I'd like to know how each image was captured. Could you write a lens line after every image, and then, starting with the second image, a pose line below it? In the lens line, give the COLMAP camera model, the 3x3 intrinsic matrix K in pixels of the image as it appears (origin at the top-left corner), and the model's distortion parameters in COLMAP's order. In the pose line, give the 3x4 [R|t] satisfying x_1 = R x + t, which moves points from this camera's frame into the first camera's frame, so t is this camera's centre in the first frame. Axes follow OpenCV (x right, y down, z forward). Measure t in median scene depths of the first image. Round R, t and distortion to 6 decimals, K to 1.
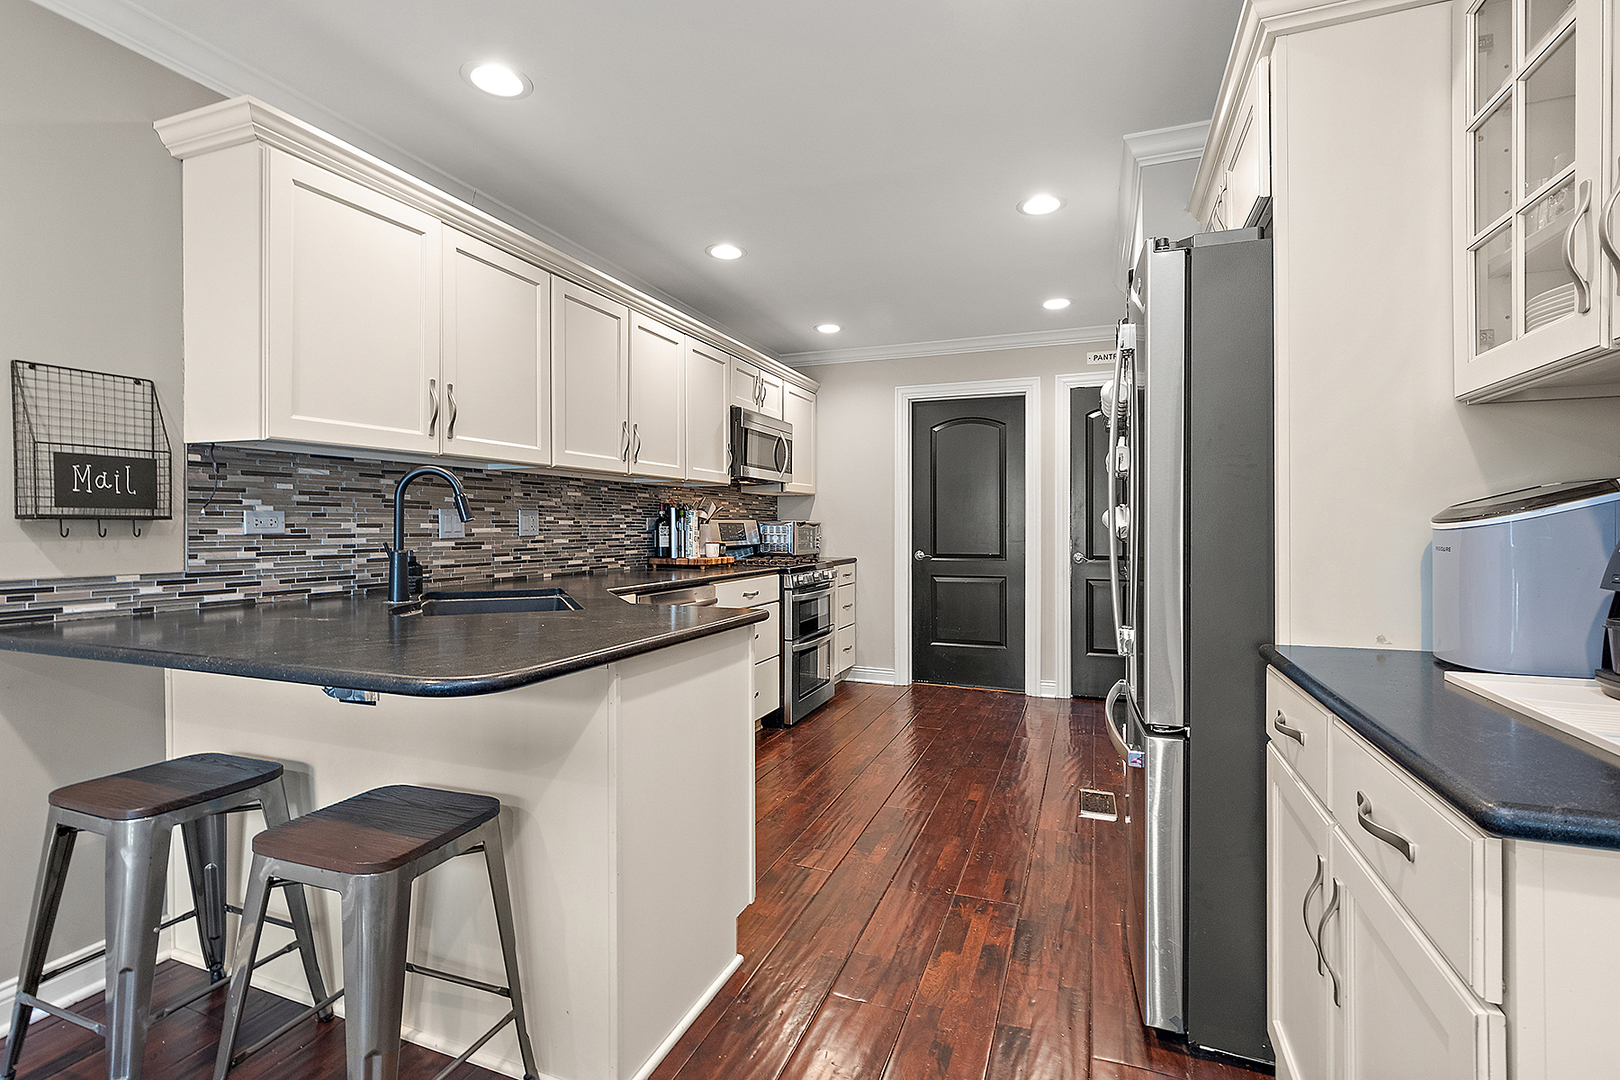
lens RADIAL K [[738.4, 0, 811.2], [0, 738.4, 530.9], [0, 0, 1]] dist [-0.000663, 0.000037]
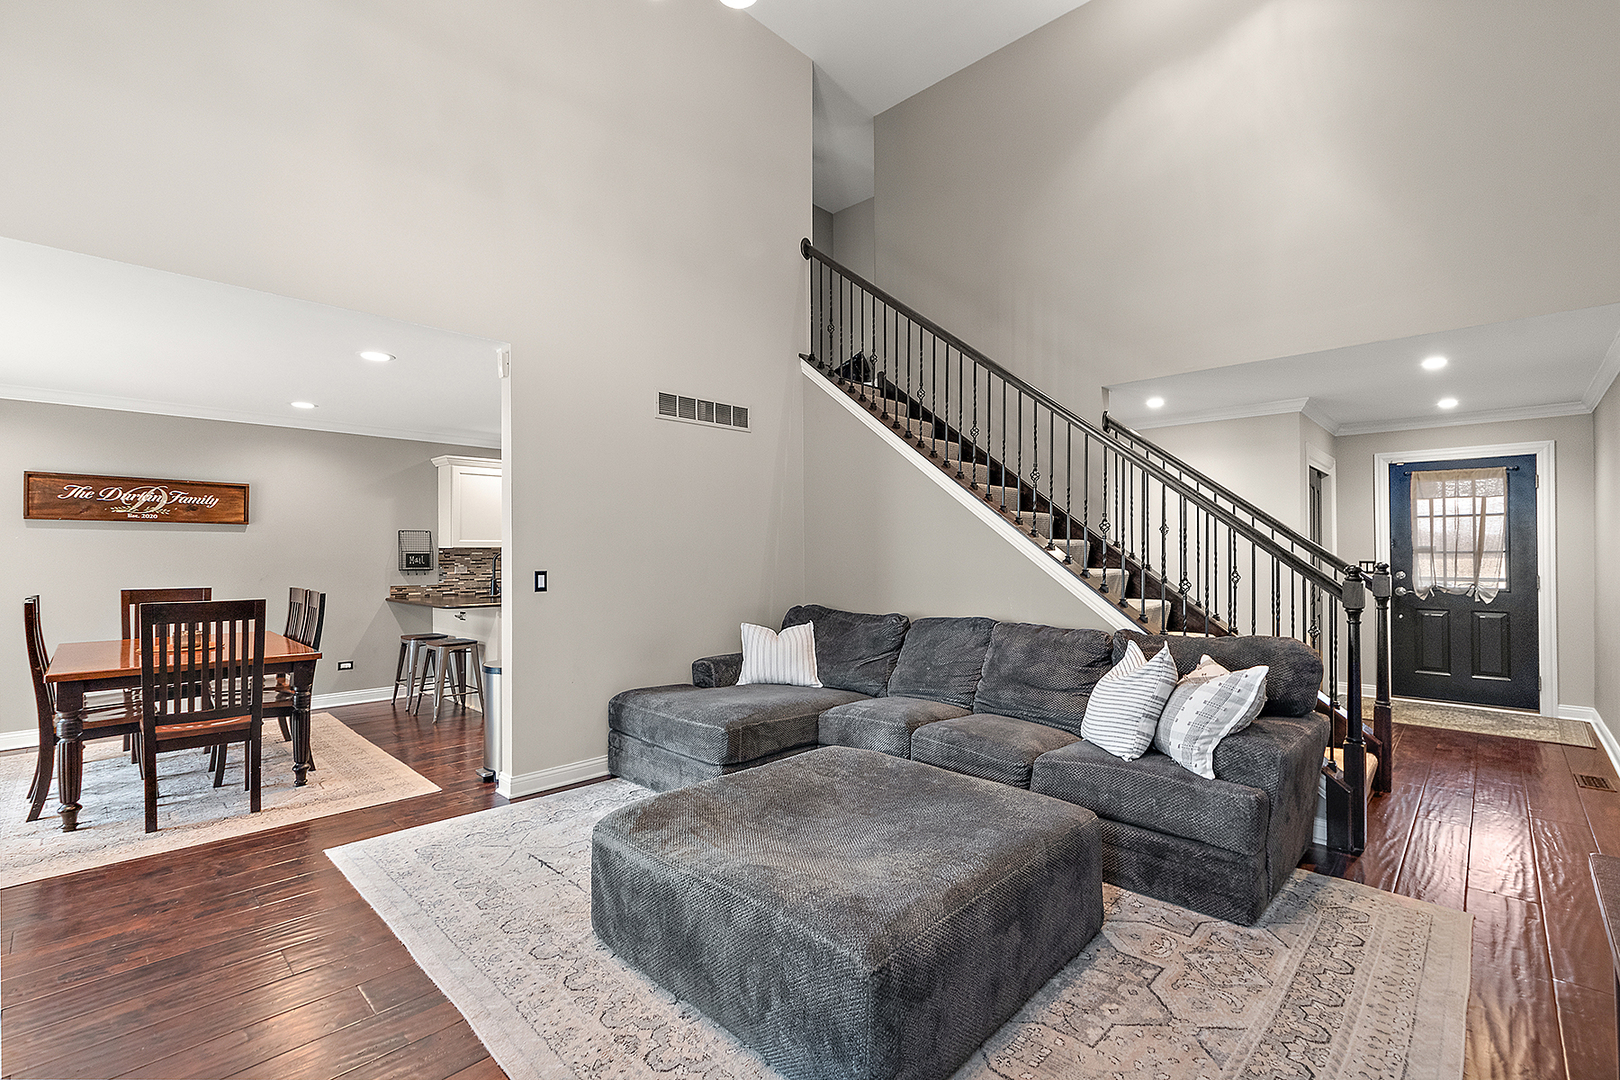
lens RADIAL K [[716.9, 0, 814.2], [0, 716.9, 552.5], [0, 0, 1]] dist [-0.000952, 0.000144]
pose [[0.926090, 0.001193, -0.377300, 1.061111], [-0.003673, 0.999976, -0.005852, -0.042777], [0.377284, 0.006806, 0.926073, -0.750988]]
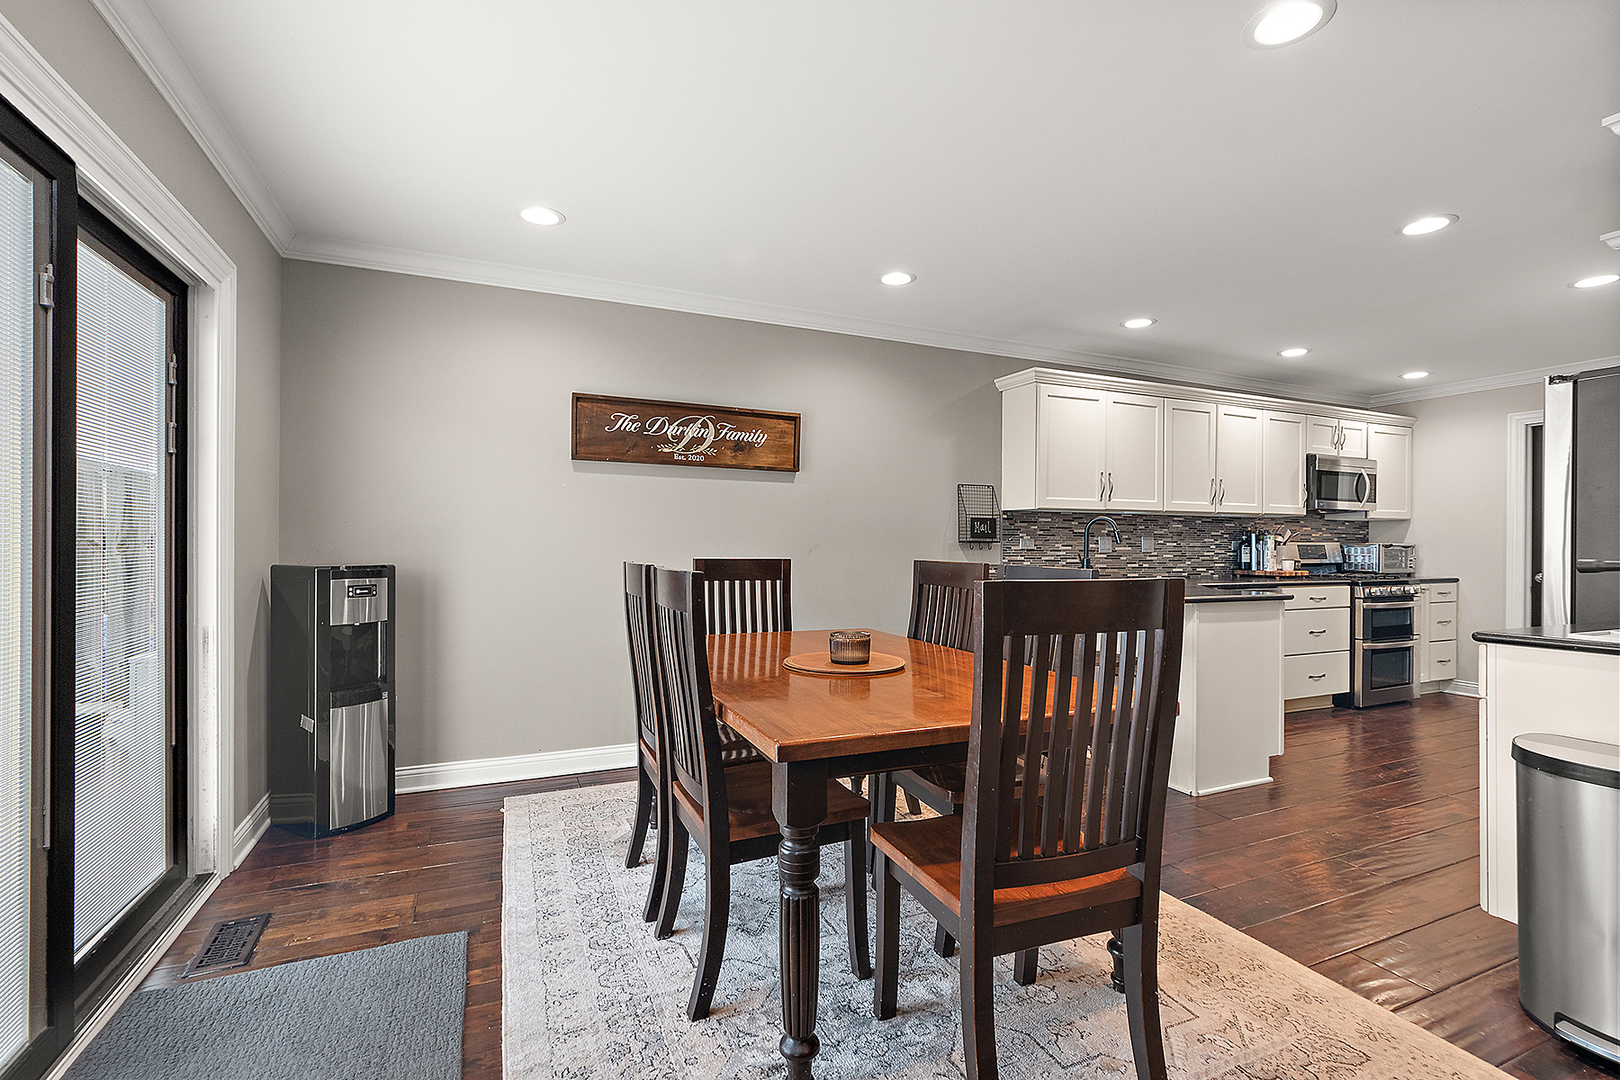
lens RADIAL K [[726.1, 0, 810.0], [0, 726.1, 540.0], [0, 0, 1]] dist [-0.002011, -0.000484]
pose [[0.713361, 0.001700, -0.700794, 0.174553], [-0.011218, 0.999897, -0.008994, 0.001926], [0.700707, 0.014278, 0.713307, -0.555239]]
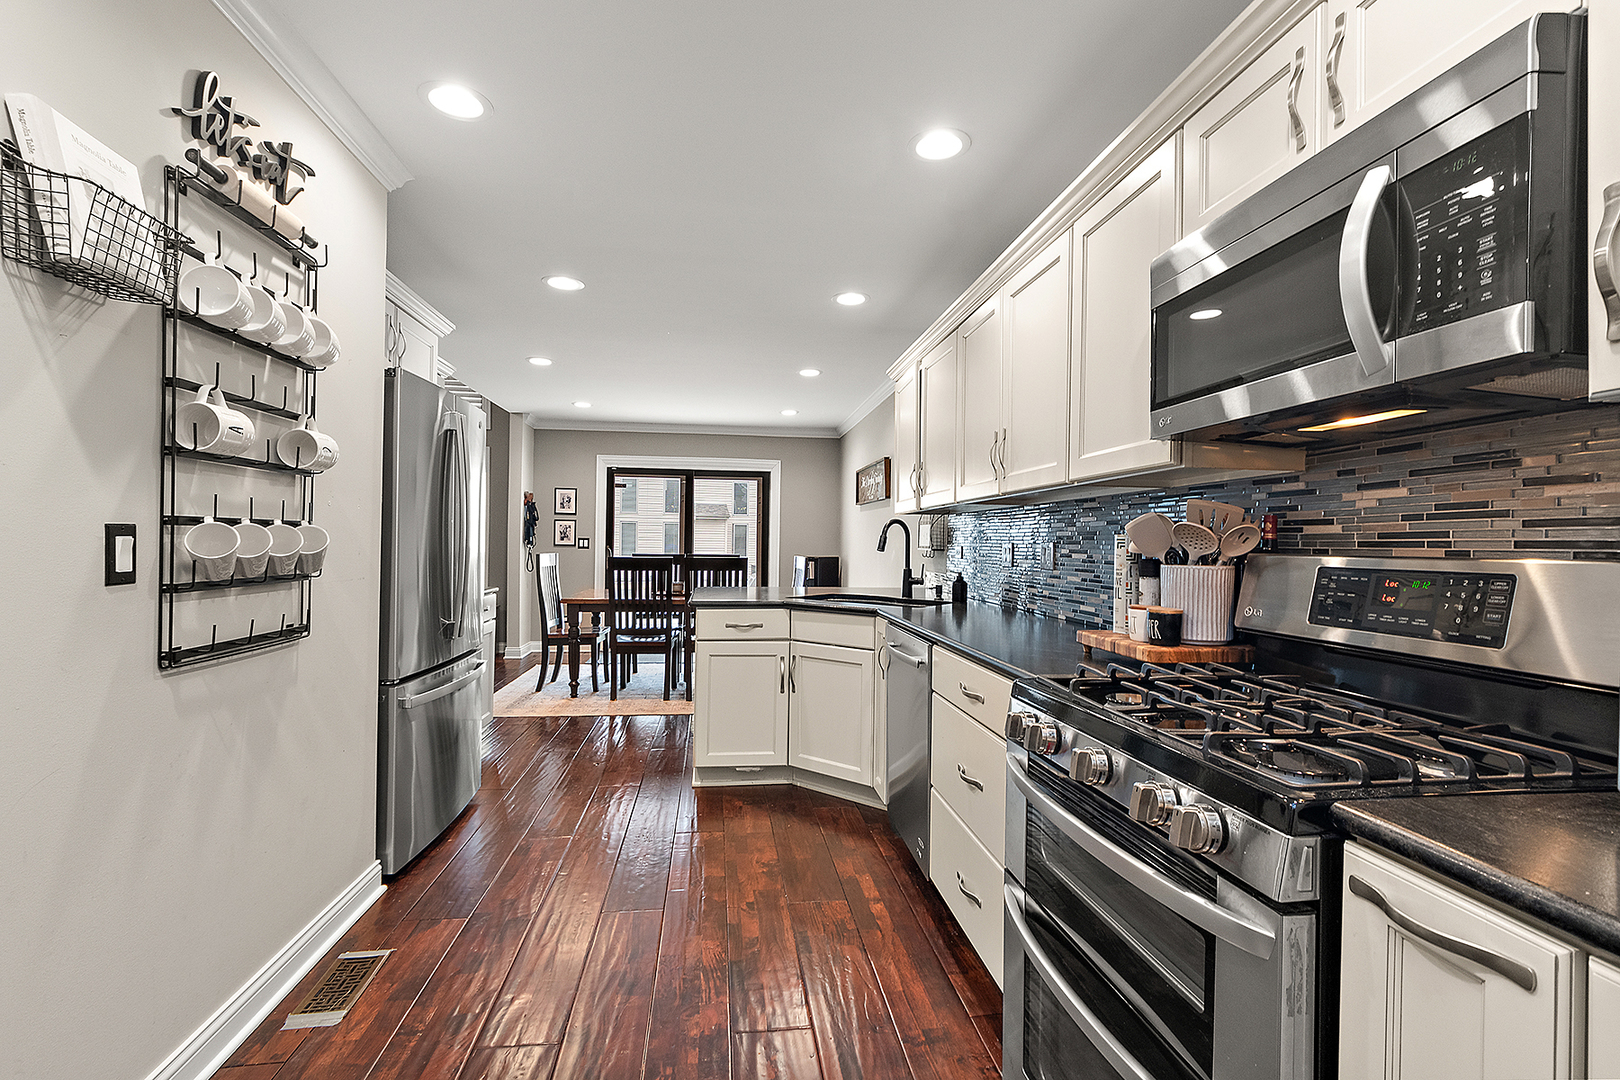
lens RADIAL K [[710.9, 0, 810.0], [0, 710.9, 540.0], [0, 0, 1]] dist [0.001467, 0.000019]
pose [[-0.875951, -0.010584, -0.482284, 0.255150], [-0.013237, 0.999910, 0.002097, -0.023243], [0.482218, 0.008221, -0.876012, 1.332742]]
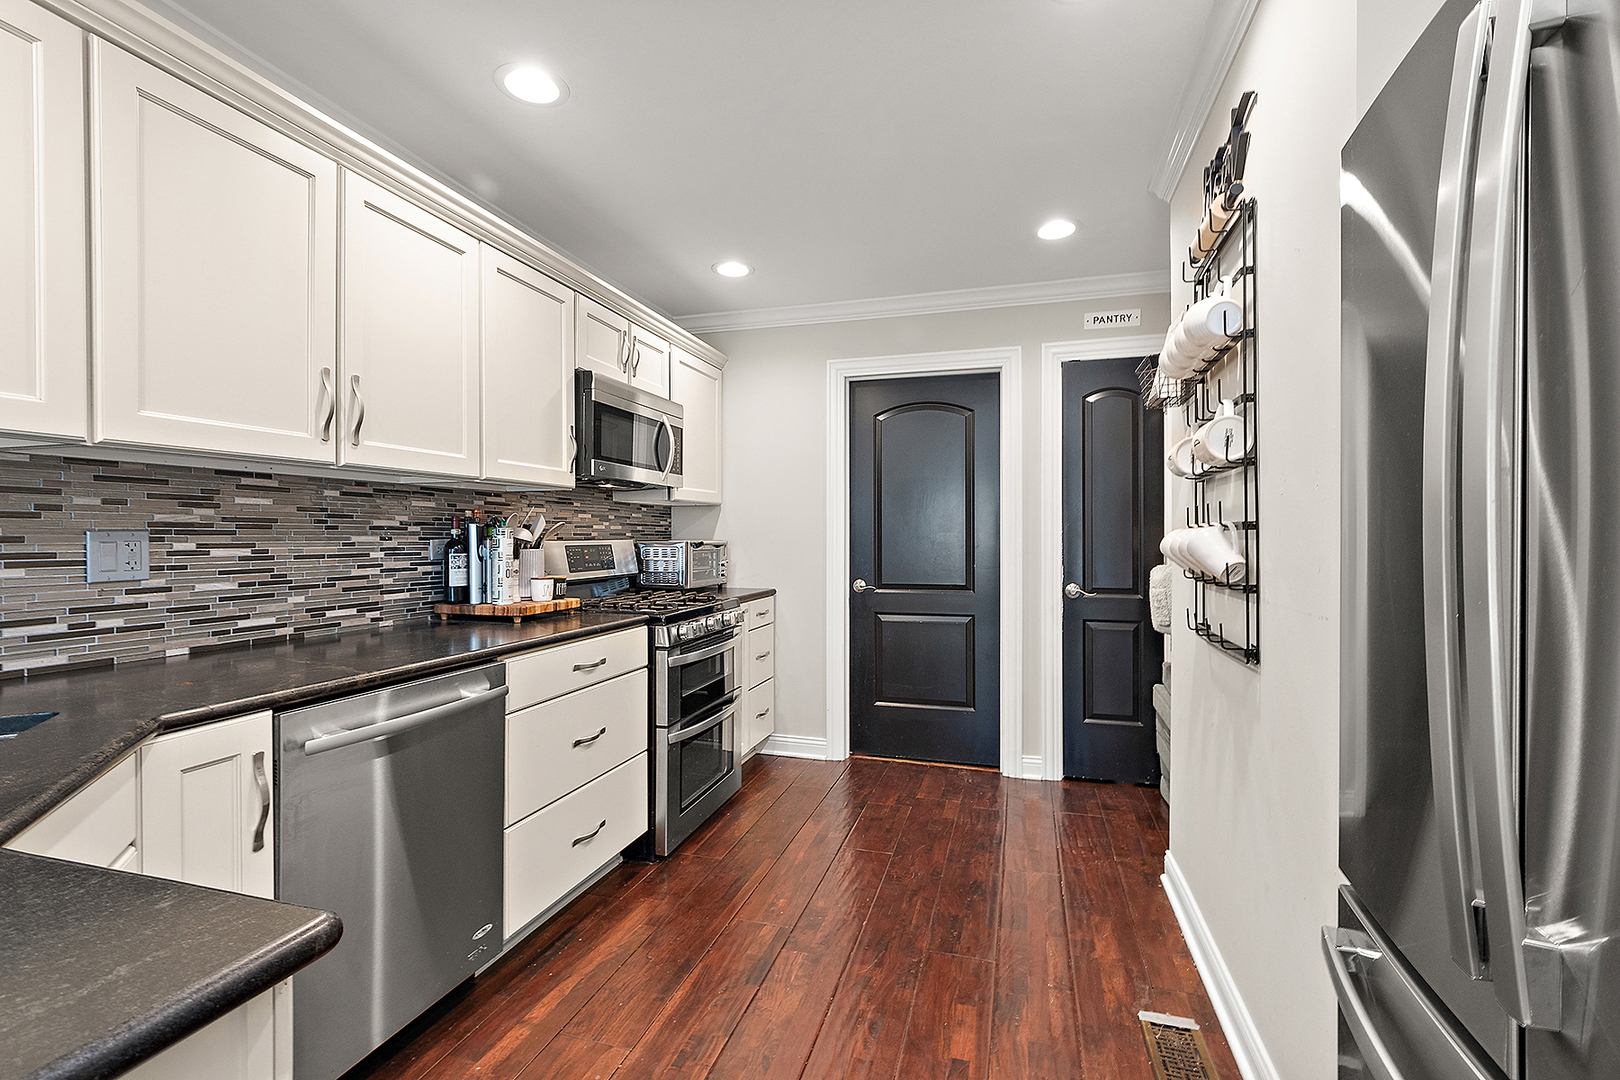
lens RADIAL K [[726.1, 0, 810.0], [0, 726.1, 540.0], [0, 0, 1]] dist [-0.002011, -0.000484]
pose [[0.996746, -0.000792, 0.080600, 0.050571], [0.000859, 0.999999, -0.000801, -0.017281], [-0.080599, 0.000867, 0.996746, 0.366651]]
